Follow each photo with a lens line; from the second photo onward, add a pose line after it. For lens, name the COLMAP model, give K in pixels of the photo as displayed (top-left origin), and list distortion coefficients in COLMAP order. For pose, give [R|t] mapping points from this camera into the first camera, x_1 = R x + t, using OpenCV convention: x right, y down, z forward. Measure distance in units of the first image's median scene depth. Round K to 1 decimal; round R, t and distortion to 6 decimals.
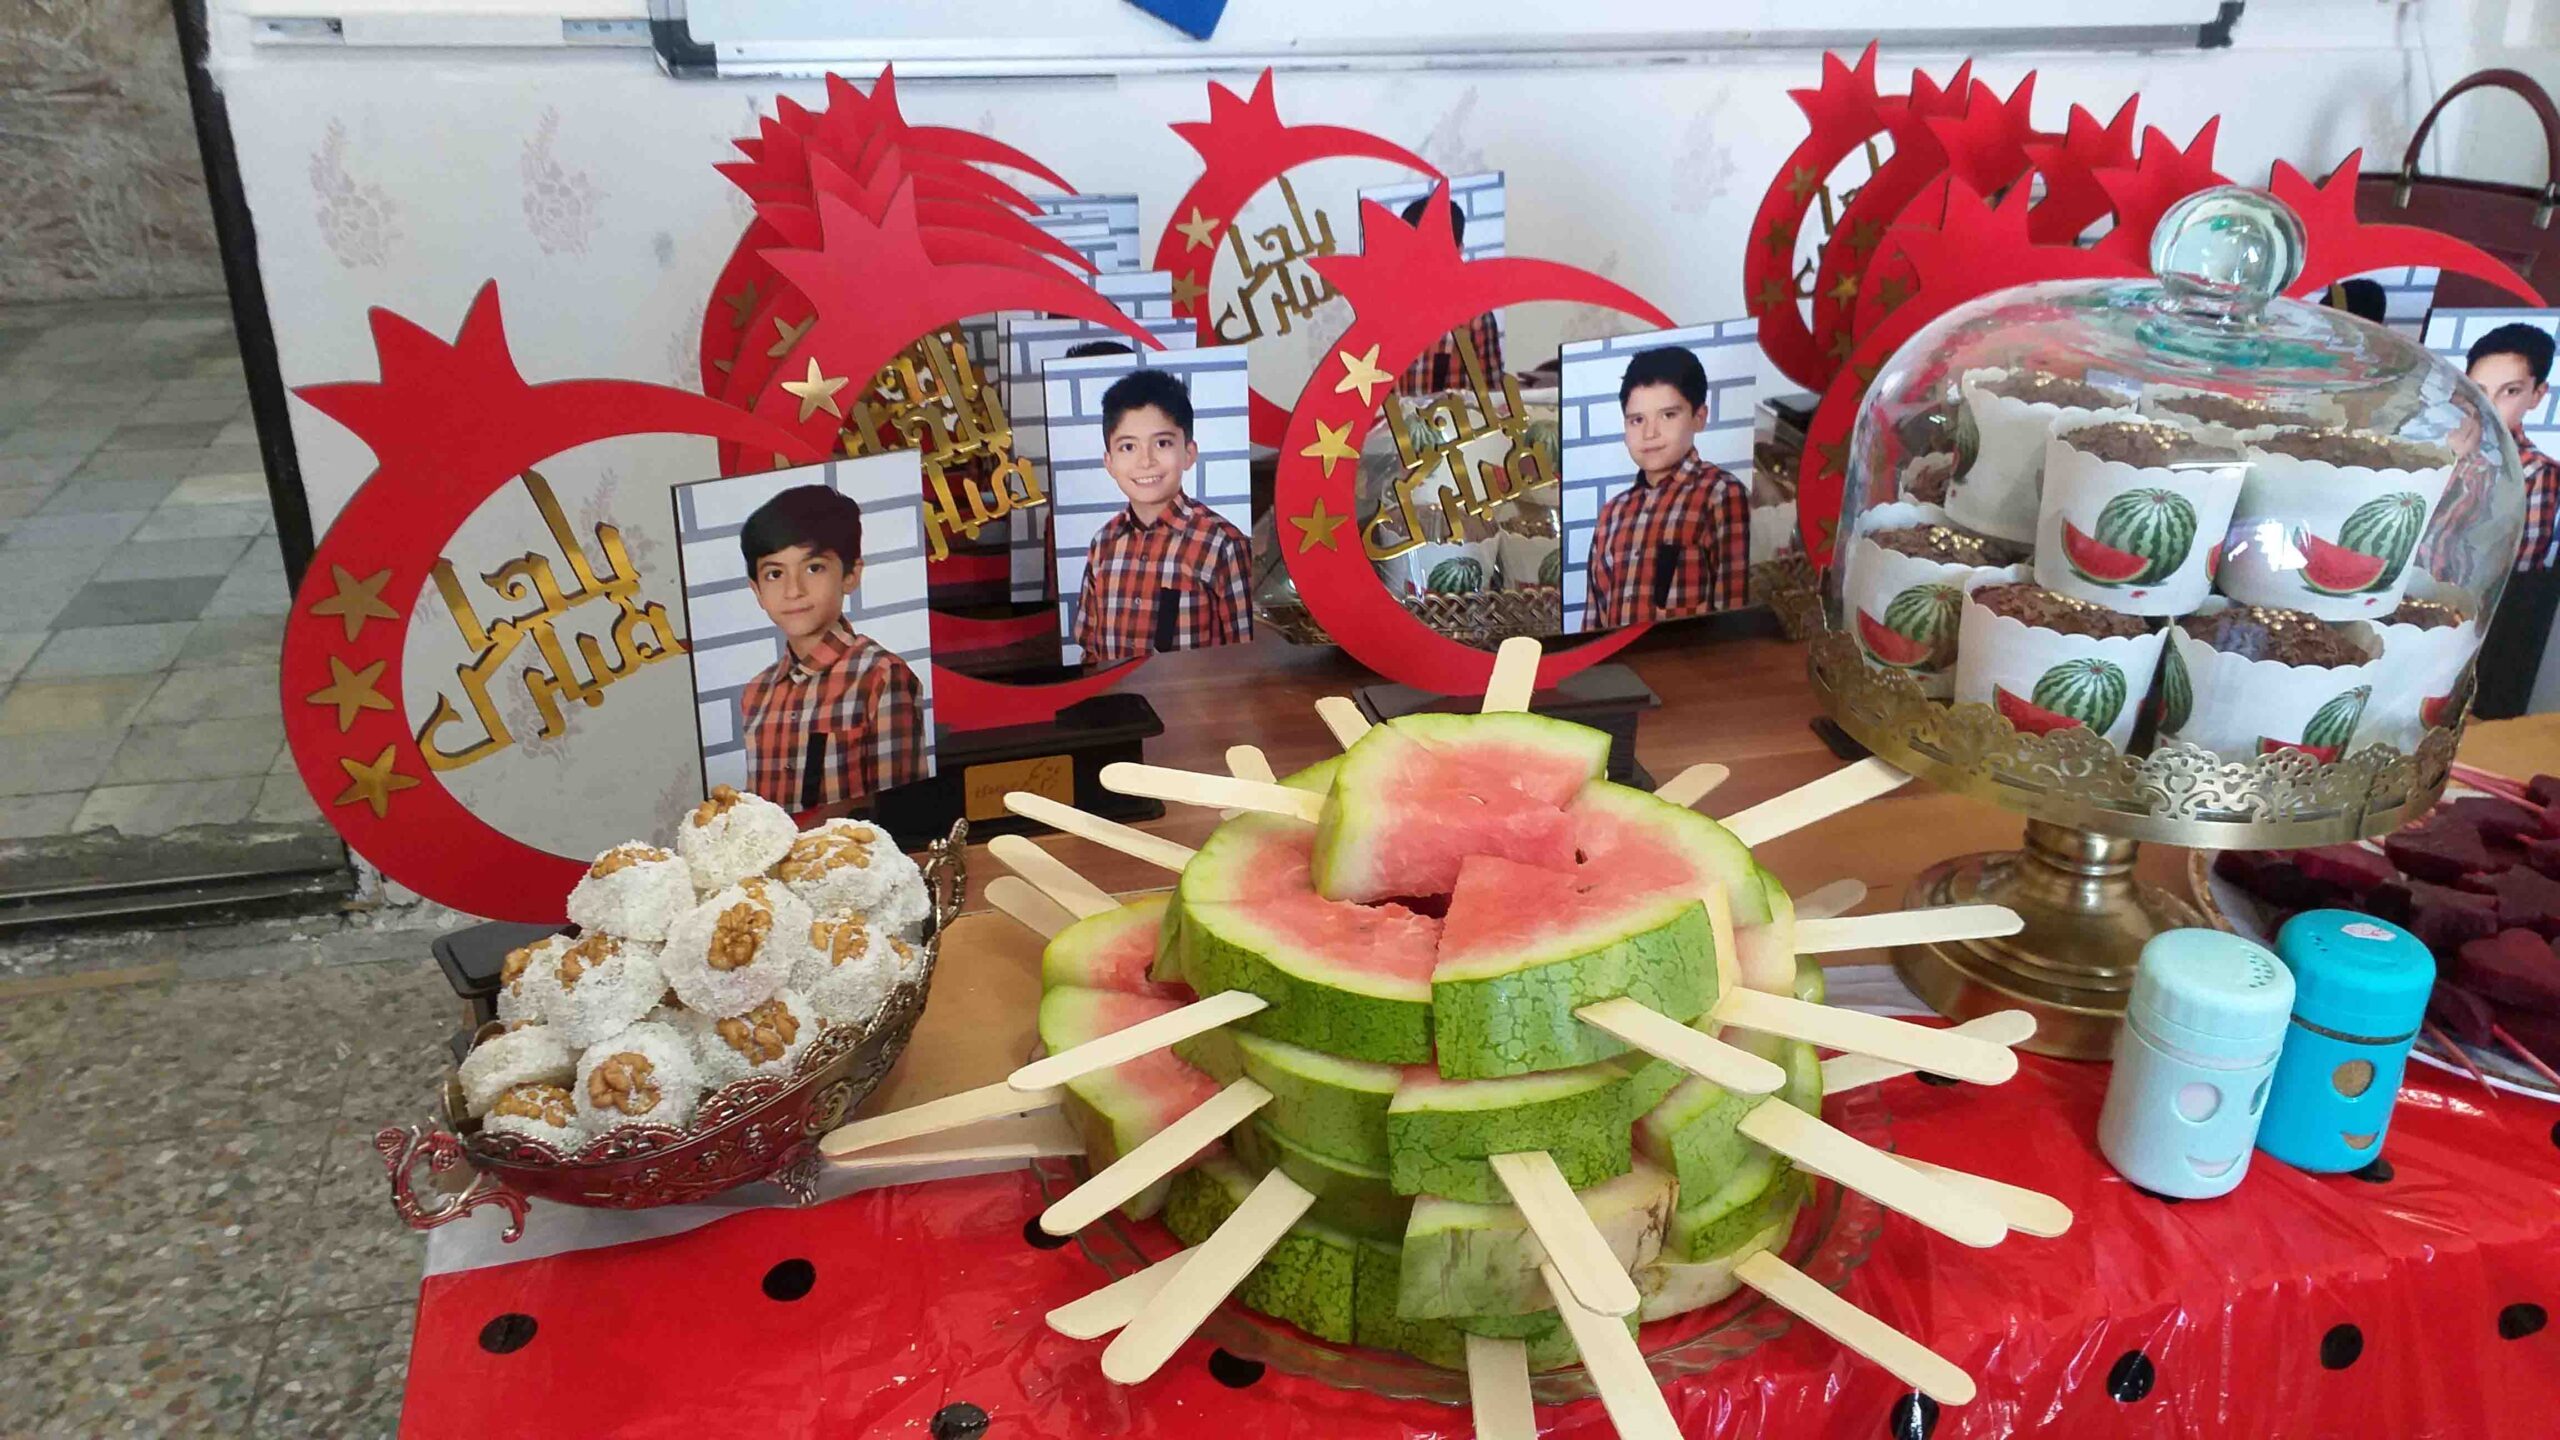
lens RADIAL K [[2037.1, 0, 1290.6], [0, 2037.1, 711.4], [0, 0, 1]] dist [0.126274, -0.231375]
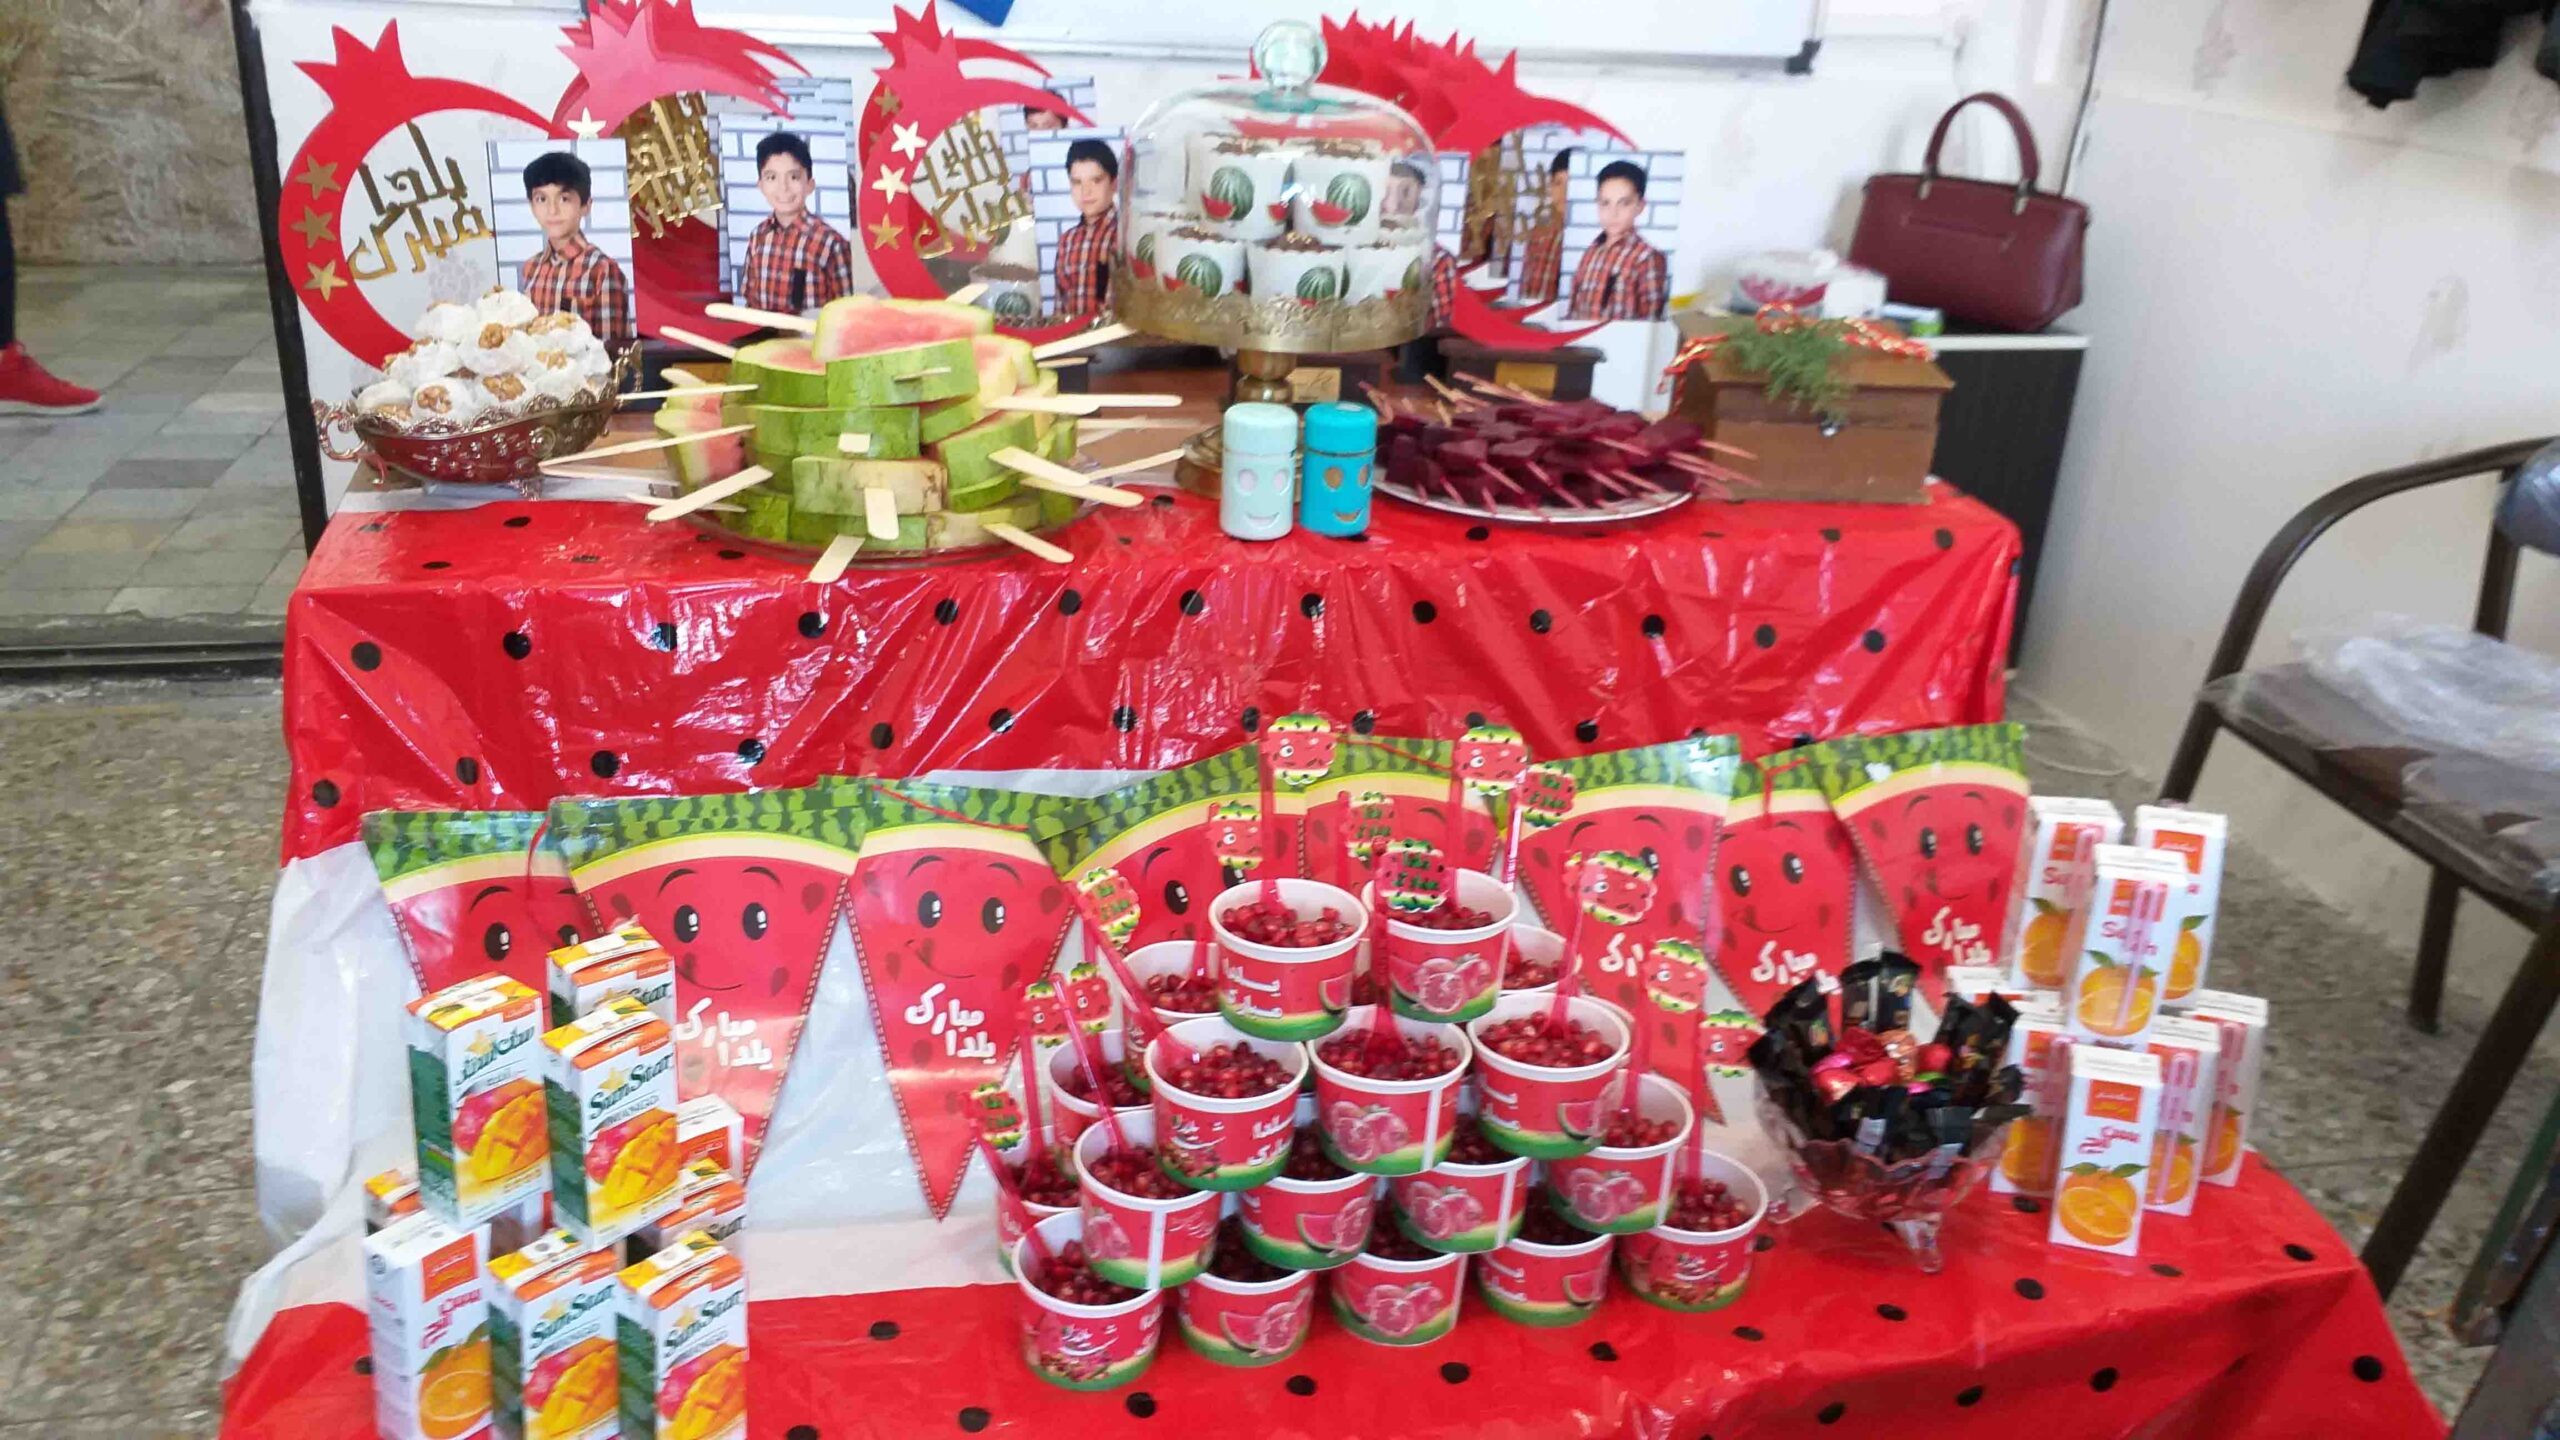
lens RADIAL K [[2035.9, 0, 1280.0], [0, 2035.9, 720.0], [0, 0, 1]] dist [0.116276, -0.226859]
pose [[0.999165, 0.040847, -0.000389, 0.361066], [-0.040835, 0.998546, -0.035200, 0.364427], [-0.001050, 0.035187, 0.999380, -0.708270]]
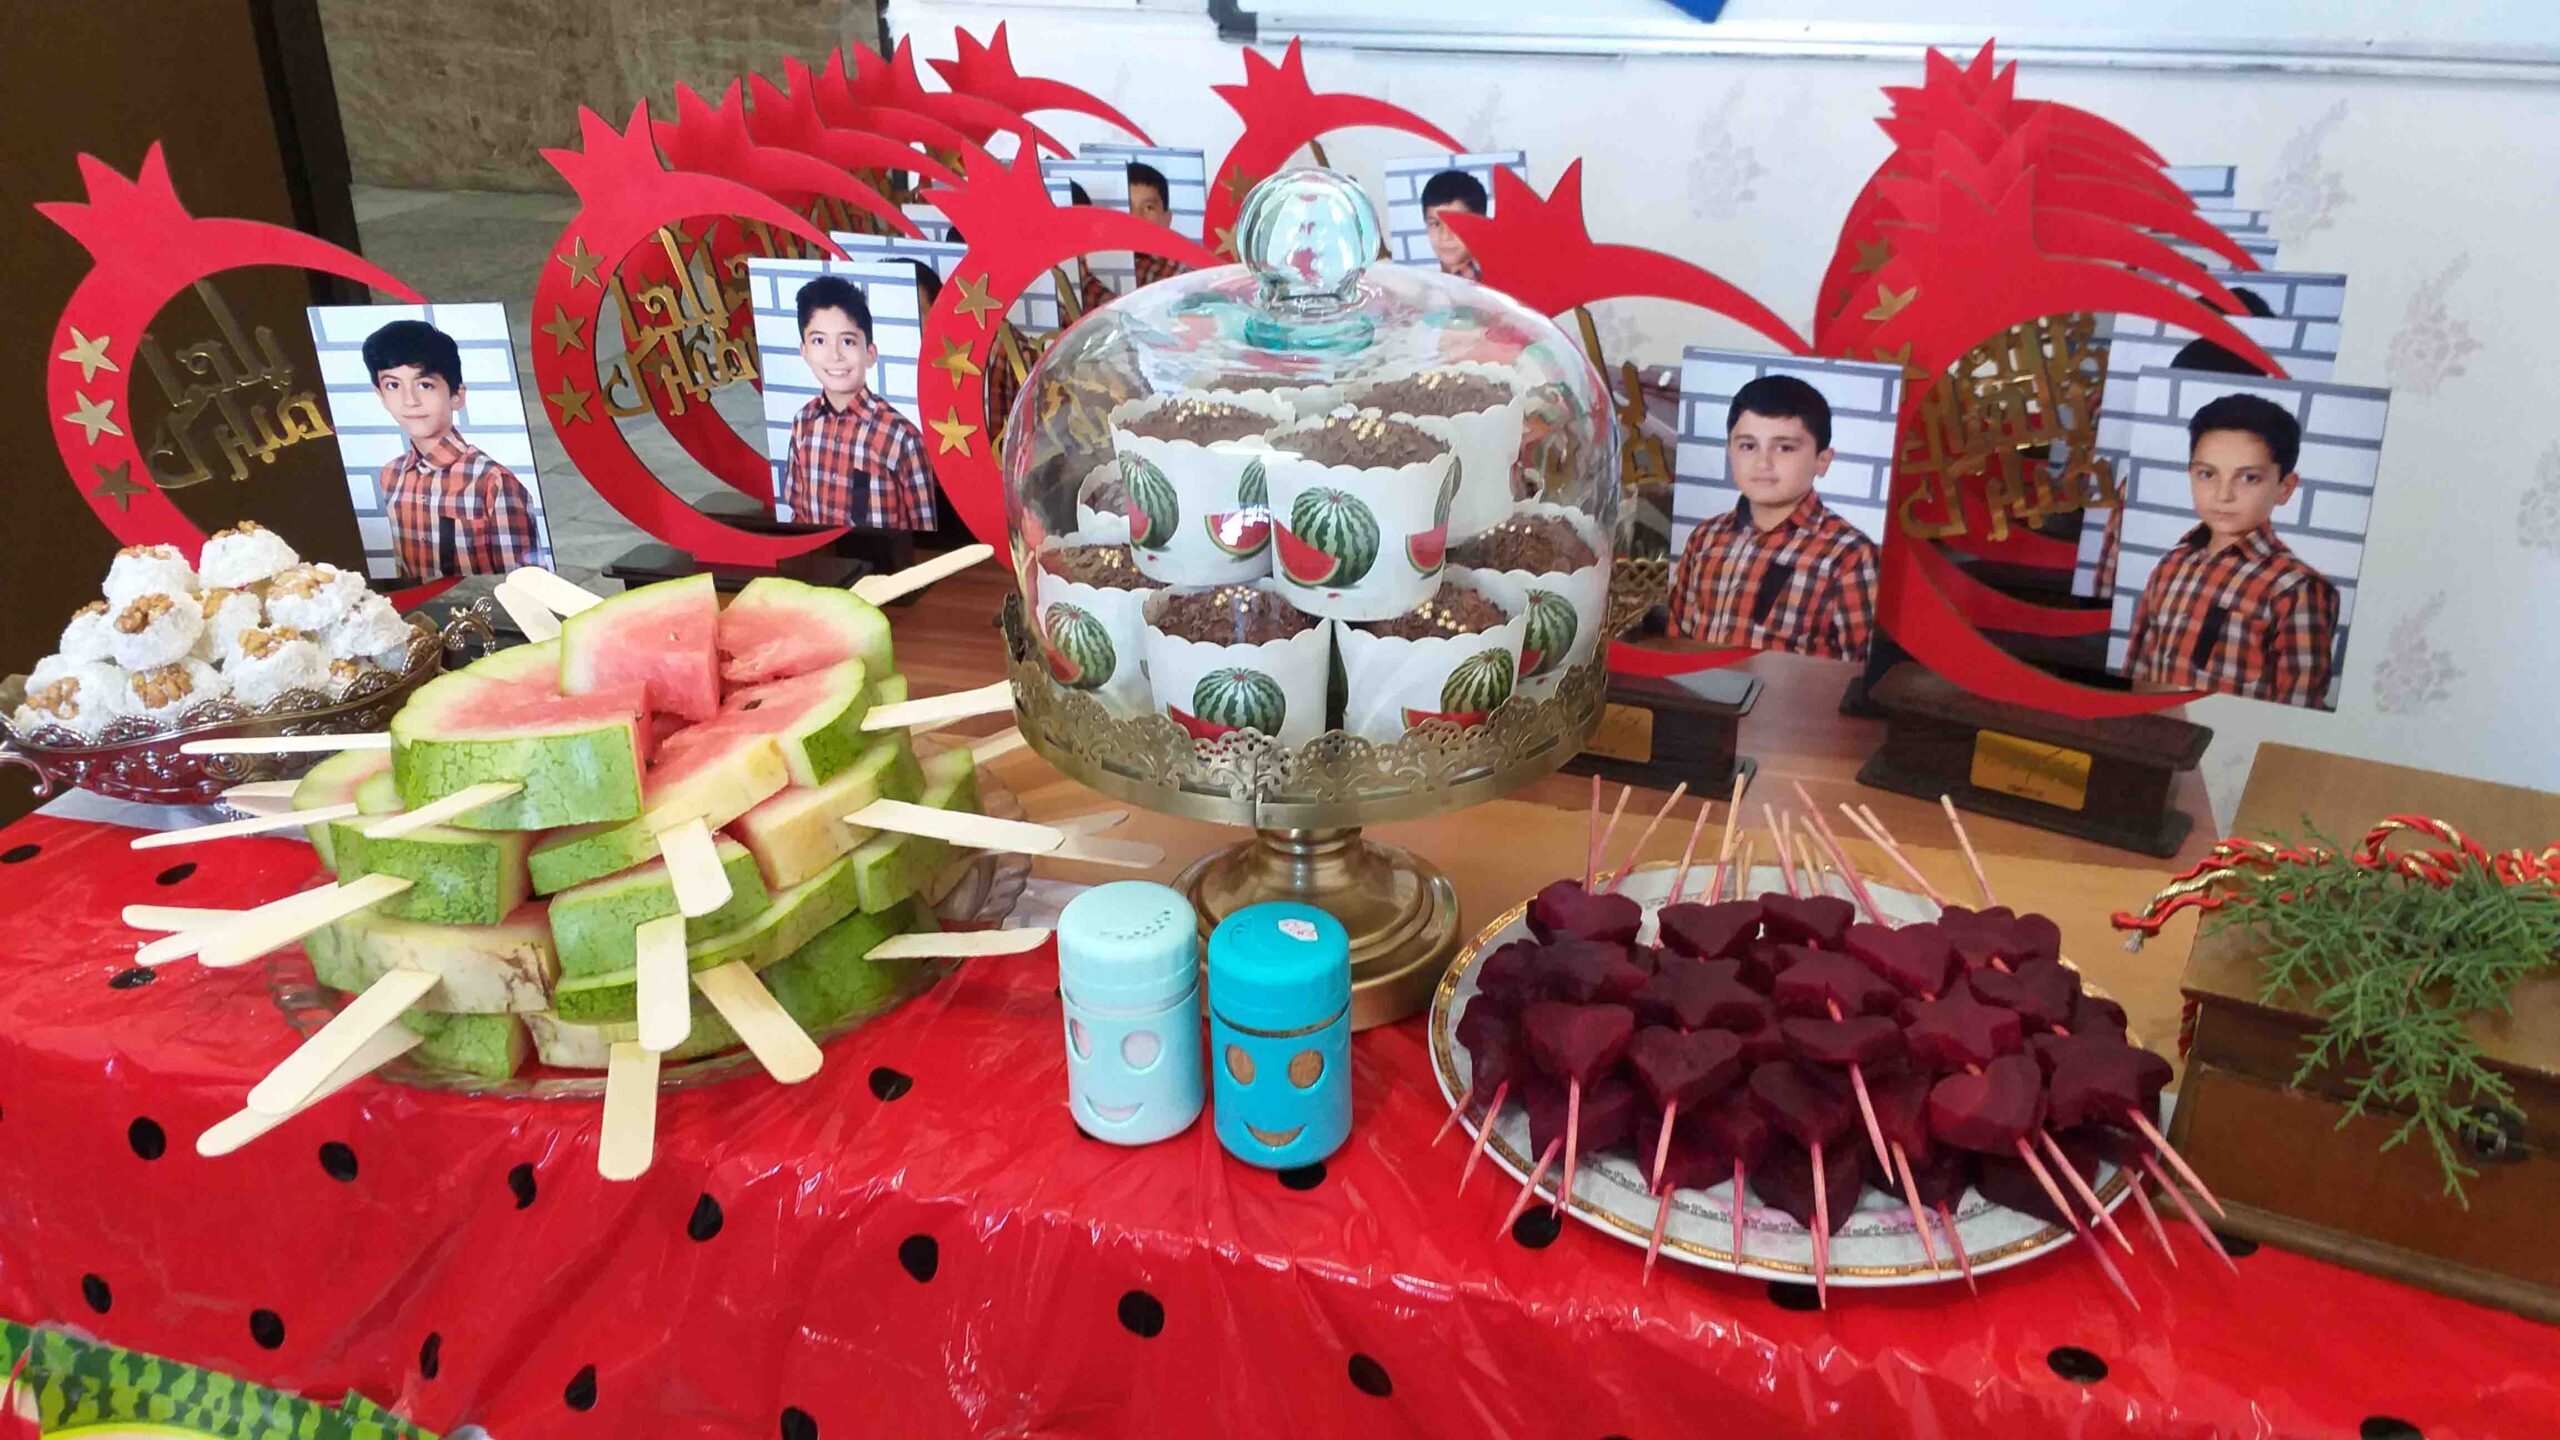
lens RADIAL K [[2035.9, 0, 1280.0], [0, 2035.9, 720.0], [0, 0, 1]] dist [0.116276, -0.226859]
pose [[0.850781, 0.199653, -0.486117, 0.746729], [-0.194876, 0.978930, 0.060992, -0.039141], [0.488052, 0.042841, 0.871763, 0.109076]]
